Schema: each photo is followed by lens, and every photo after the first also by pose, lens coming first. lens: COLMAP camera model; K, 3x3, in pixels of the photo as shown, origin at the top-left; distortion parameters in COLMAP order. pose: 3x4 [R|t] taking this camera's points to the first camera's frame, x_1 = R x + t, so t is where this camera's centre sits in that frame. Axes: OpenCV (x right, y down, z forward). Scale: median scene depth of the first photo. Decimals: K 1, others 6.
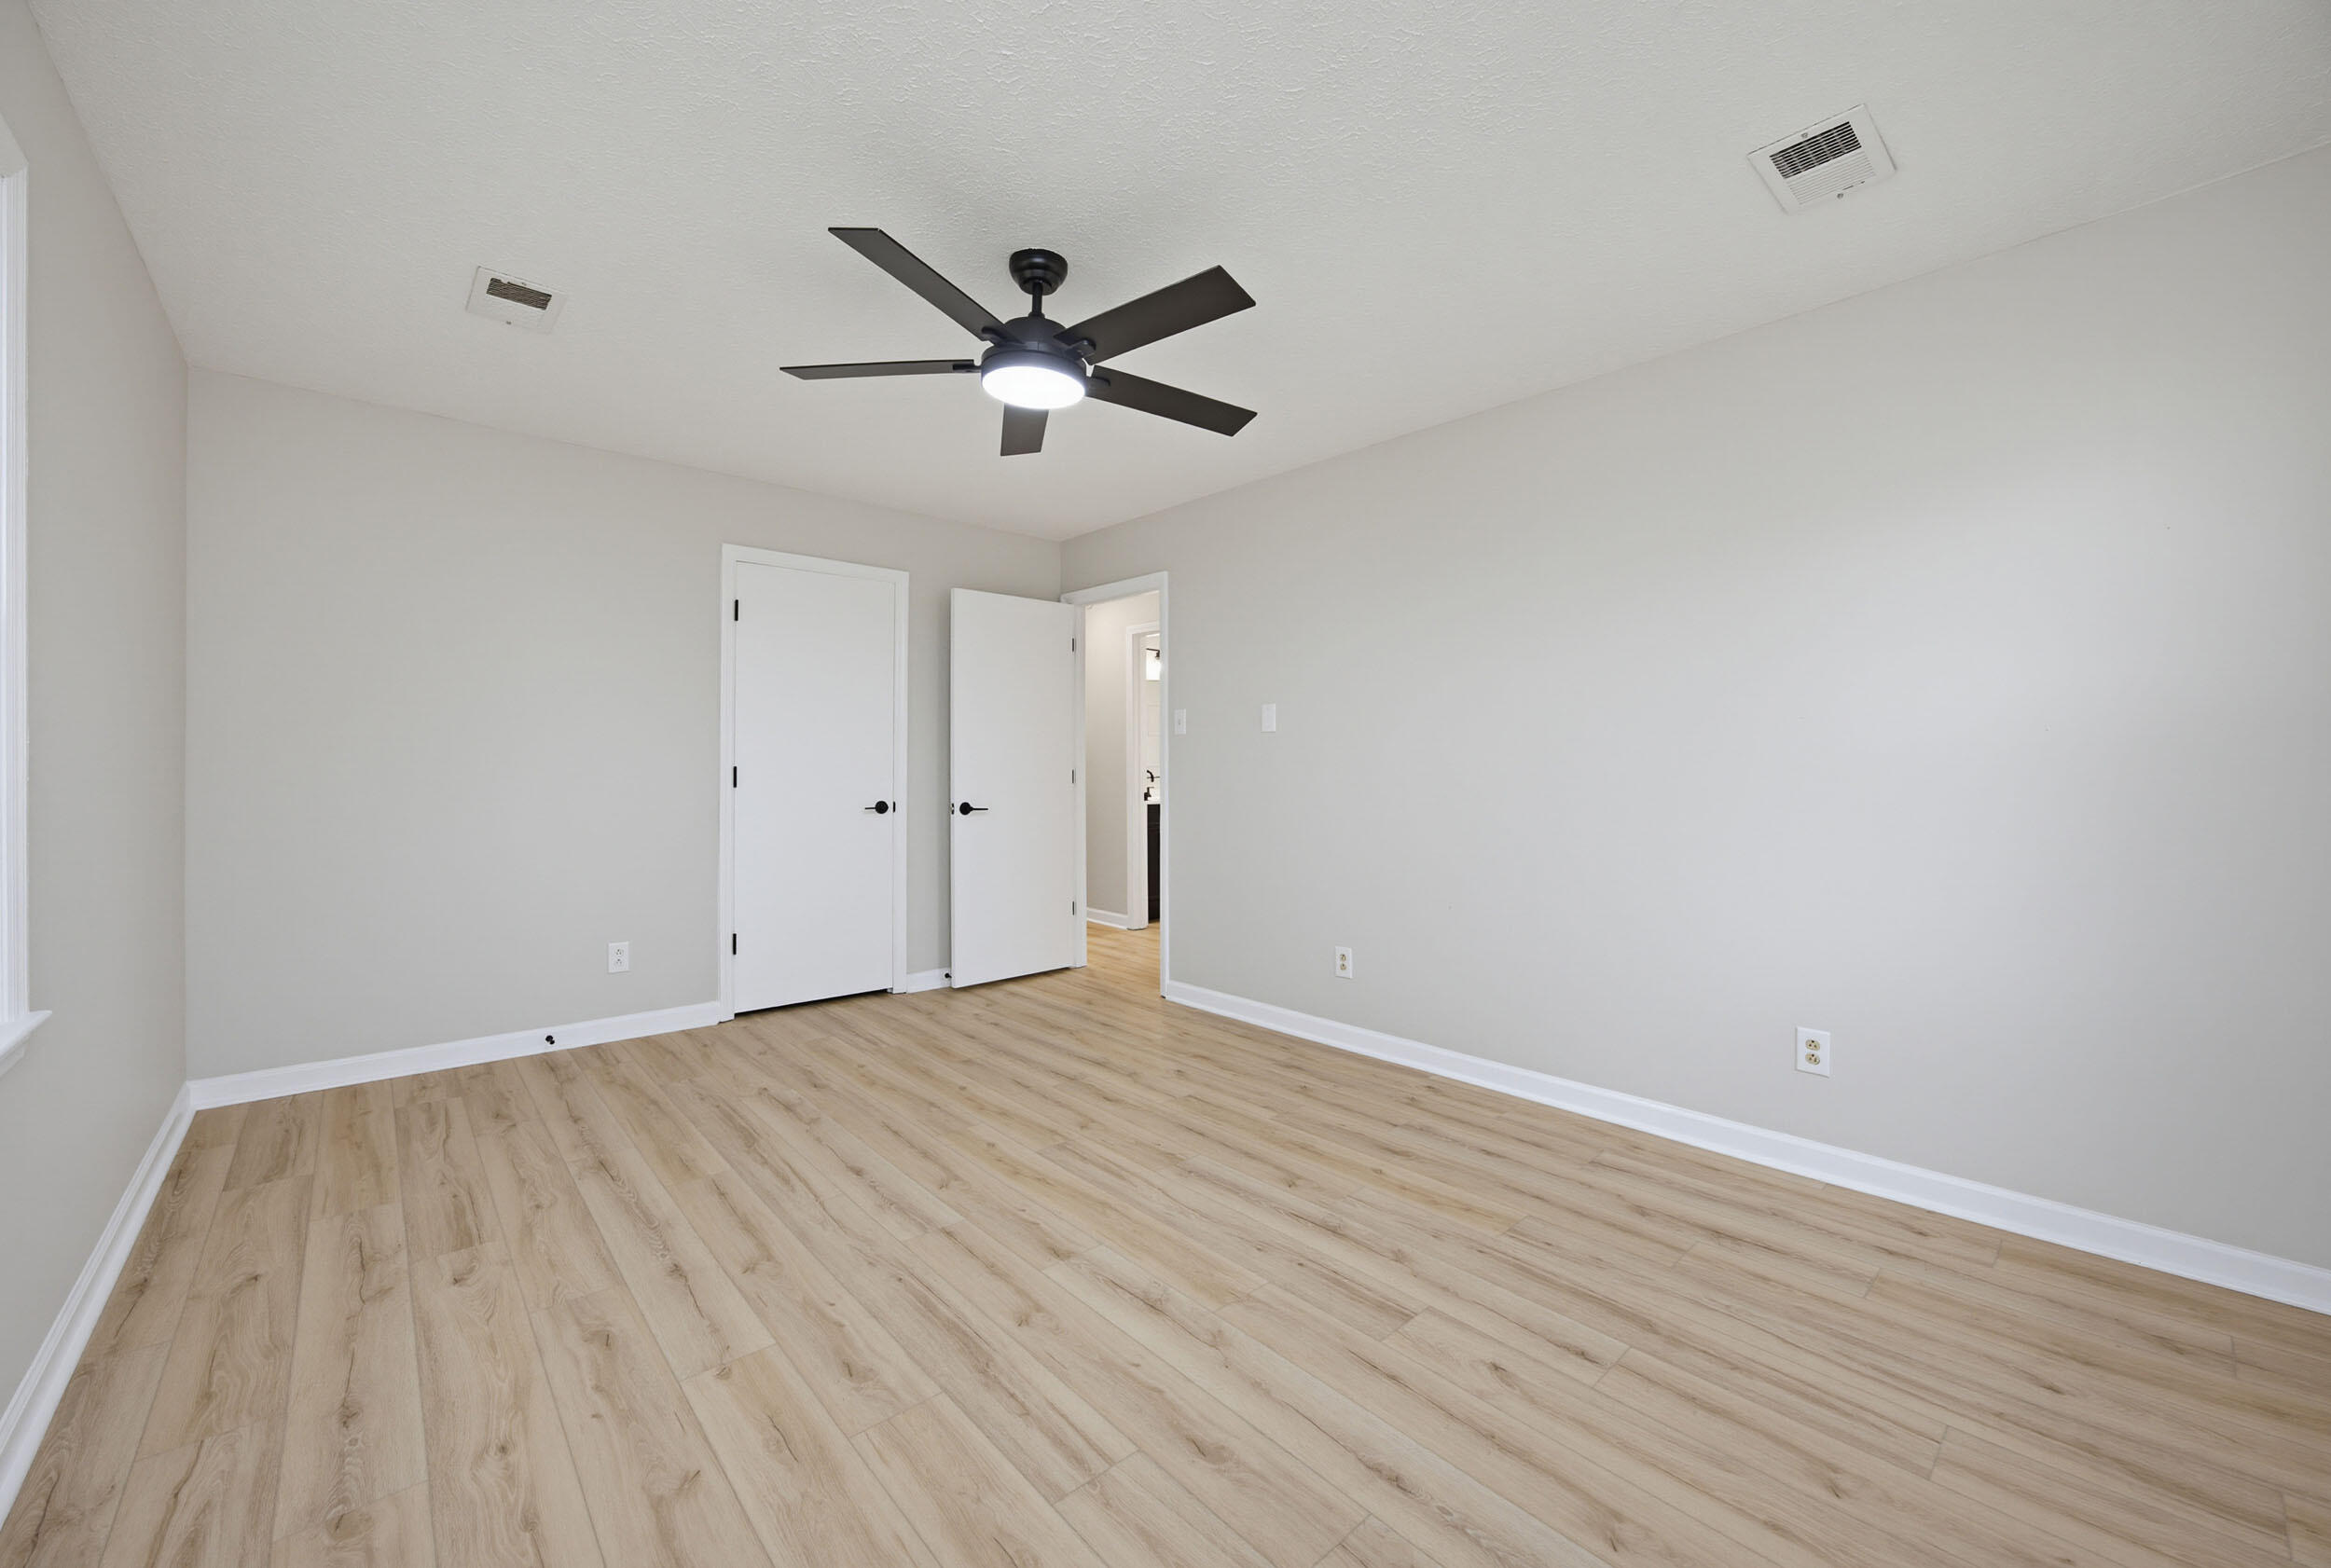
lens RADIAL K [[911.4, 0, 1162.7], [0, 911.4, 754.4], [0, 0, 1]] dist [-0.000362, -0.000073]
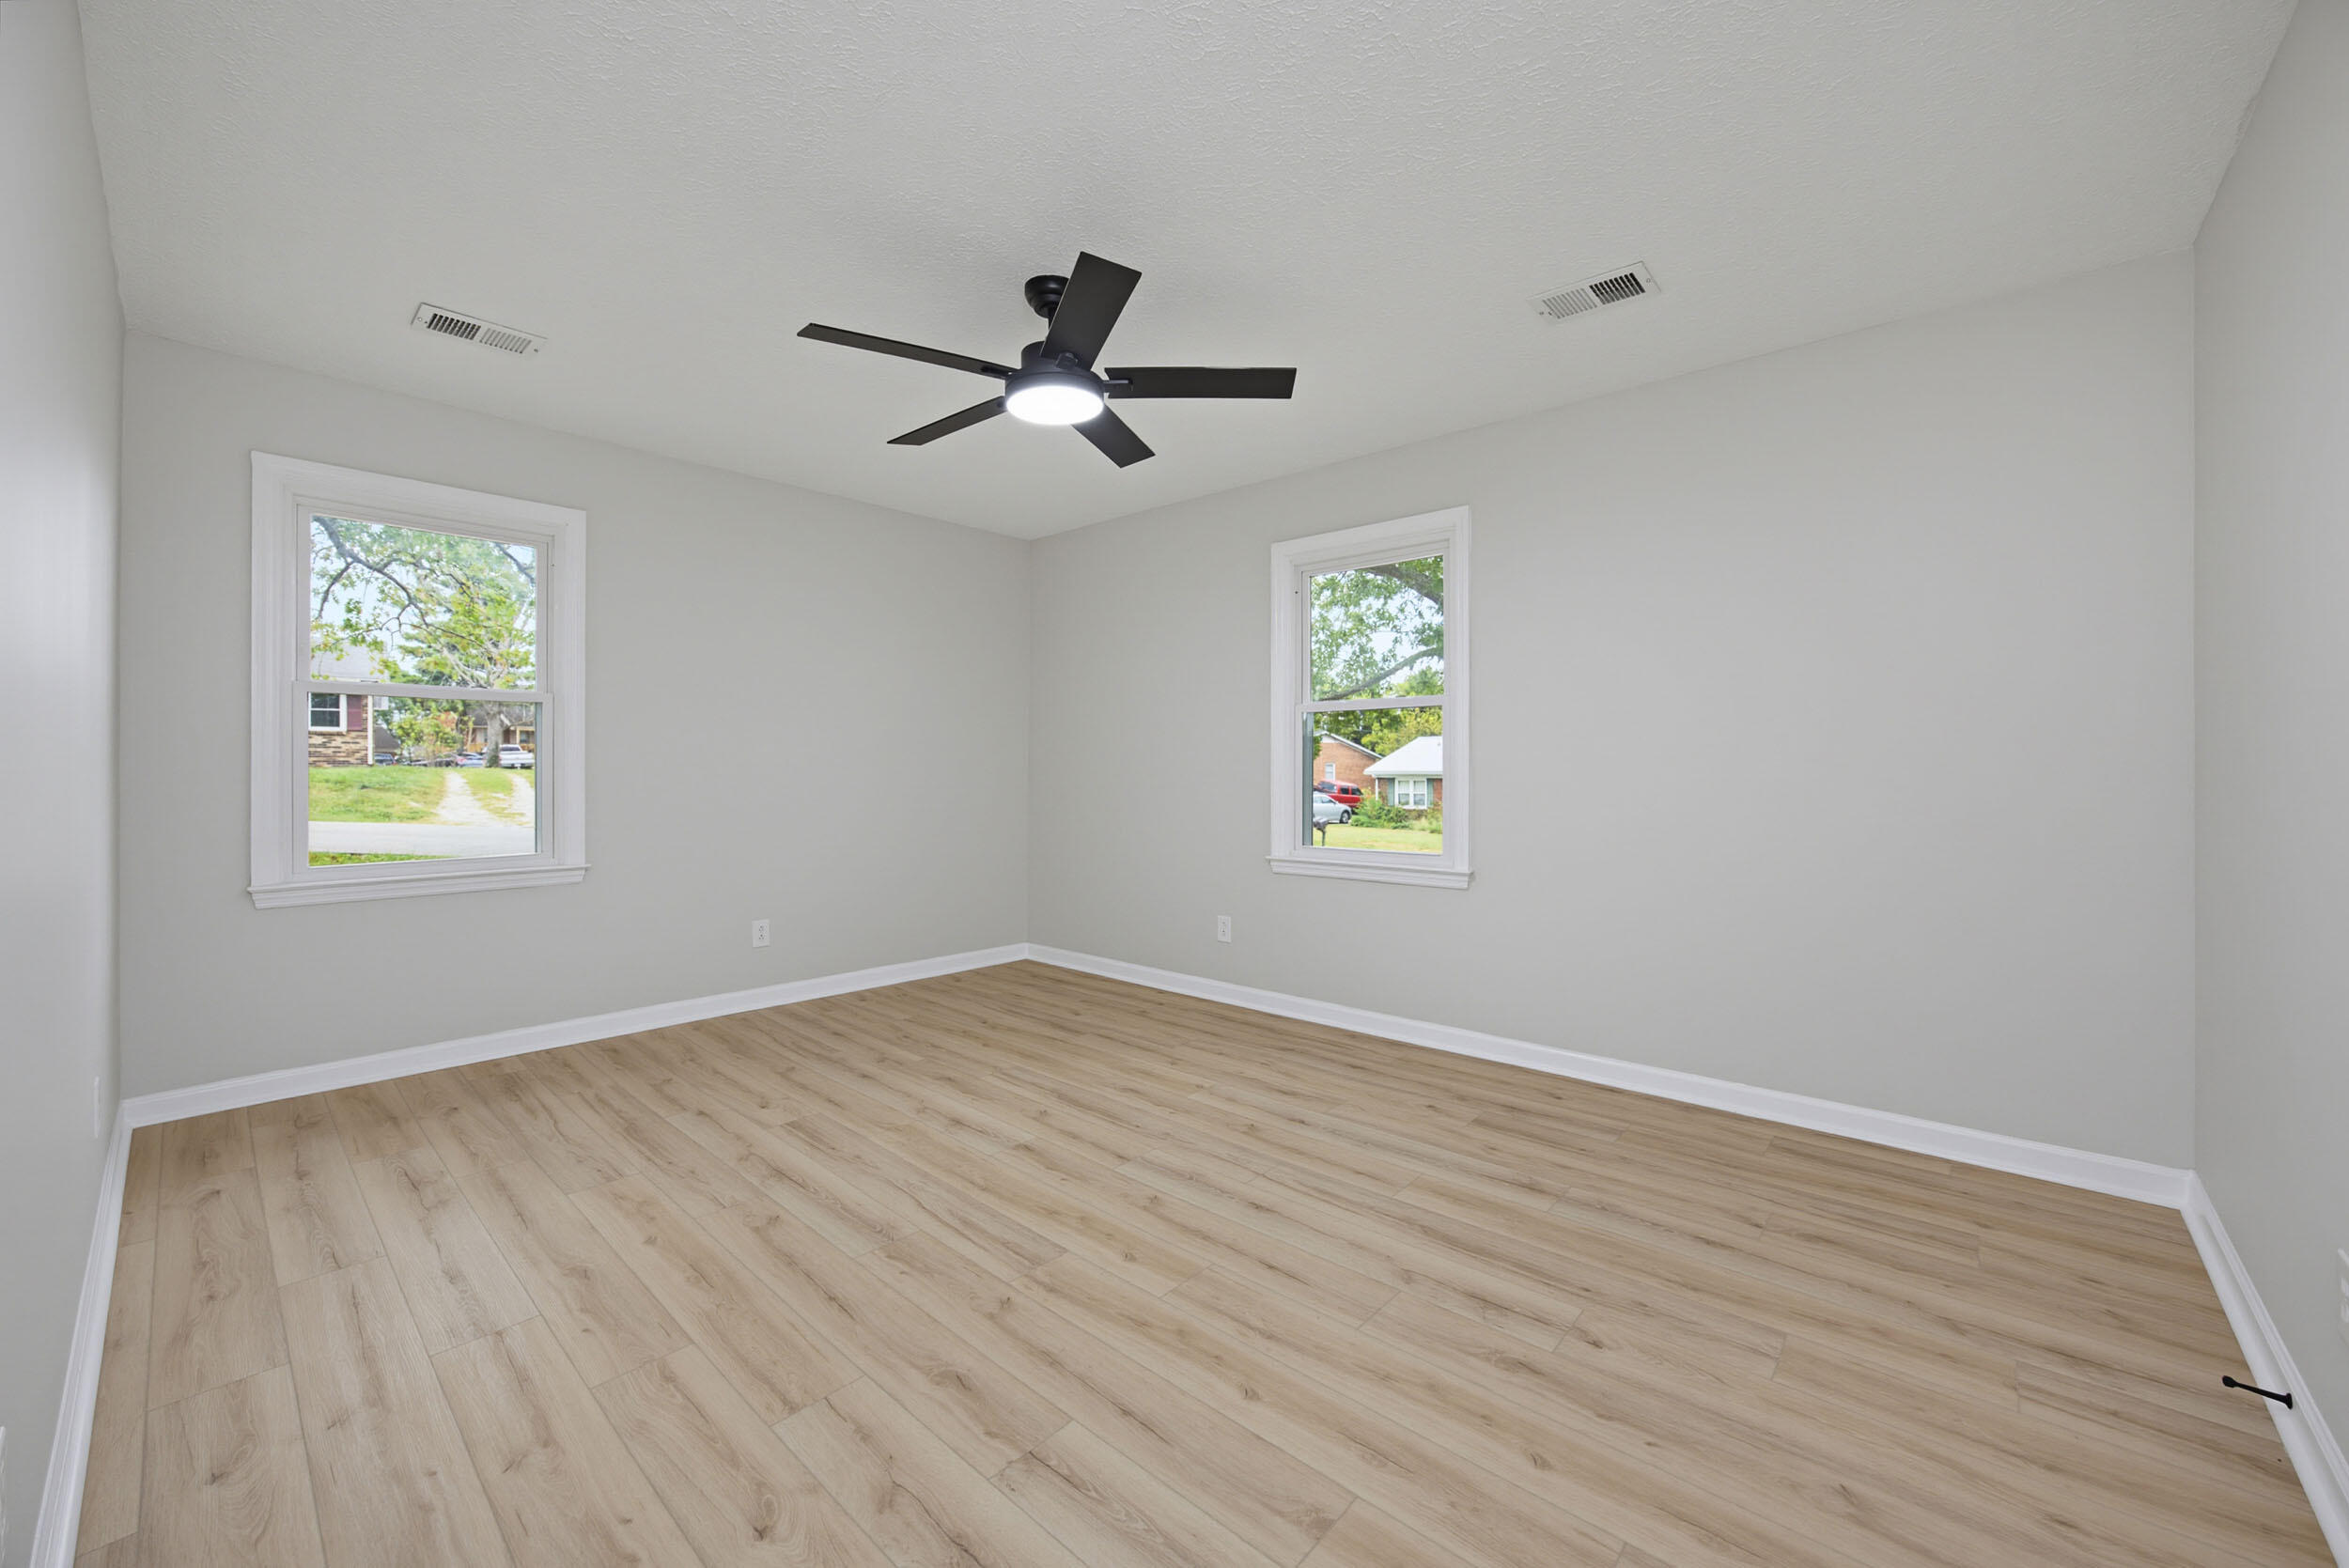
lens RADIAL K [[894.9, 0, 1190.0], [0, 894.9, 769.5], [0, 0, 1]] dist [-0.023800, 0.000206]
pose [[-0.992746, -0.002877, -0.120196, -0.176958], [-0.001651, 0.999946, -0.010300, 0.034823], [0.120219, -0.010027, -0.992697, 2.088026]]
